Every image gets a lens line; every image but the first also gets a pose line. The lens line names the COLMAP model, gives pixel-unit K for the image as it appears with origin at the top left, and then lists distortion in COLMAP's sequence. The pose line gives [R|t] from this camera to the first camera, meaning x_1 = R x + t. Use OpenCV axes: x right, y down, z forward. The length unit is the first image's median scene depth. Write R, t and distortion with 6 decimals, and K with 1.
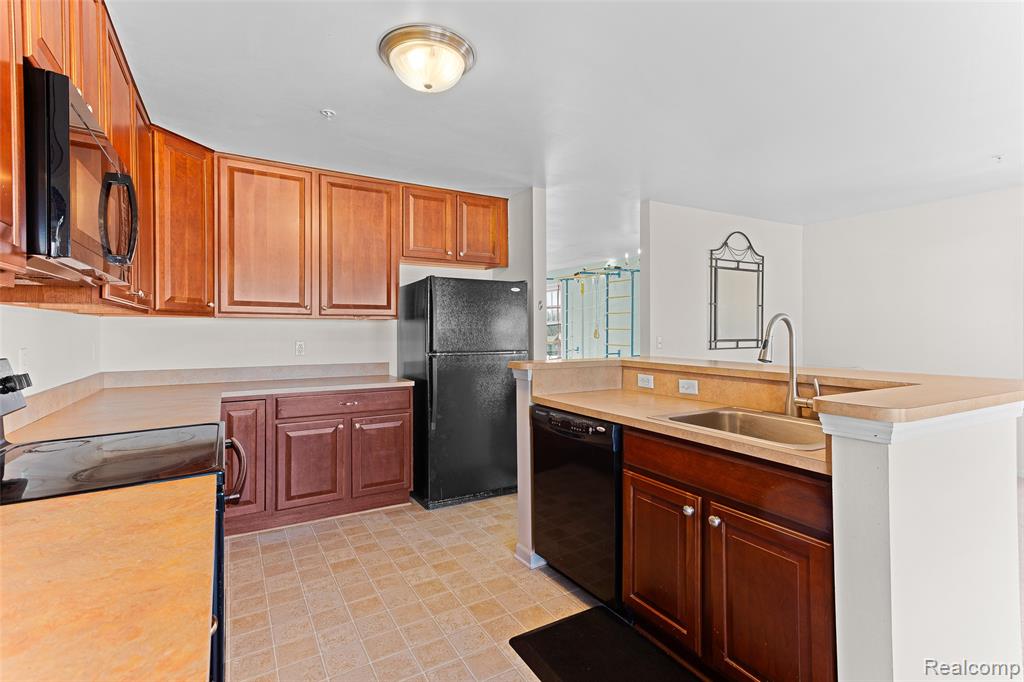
lens RADIAL K [[496.8, 0, 513.7], [0, 496.8, 326.3], [0, 0, 1]] dist [0.028432, 0.000229]
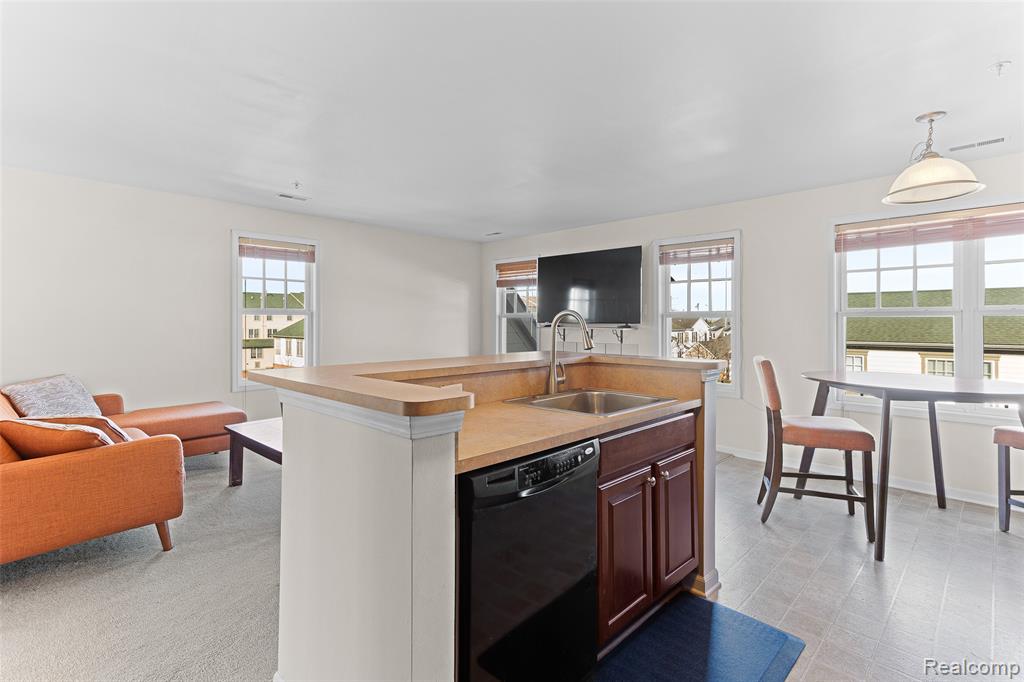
lens RADIAL K [[496.8, 0, 513.7], [0, 496.8, 326.3], [0, 0, 1]] dist [0.028432, 0.000229]
pose [[-0.278961, -0.002922, 0.960298, -0.521200], [-0.001099, 0.999996, 0.002724, 0.011617], [-0.960302, -0.000295, -0.278963, 1.297185]]
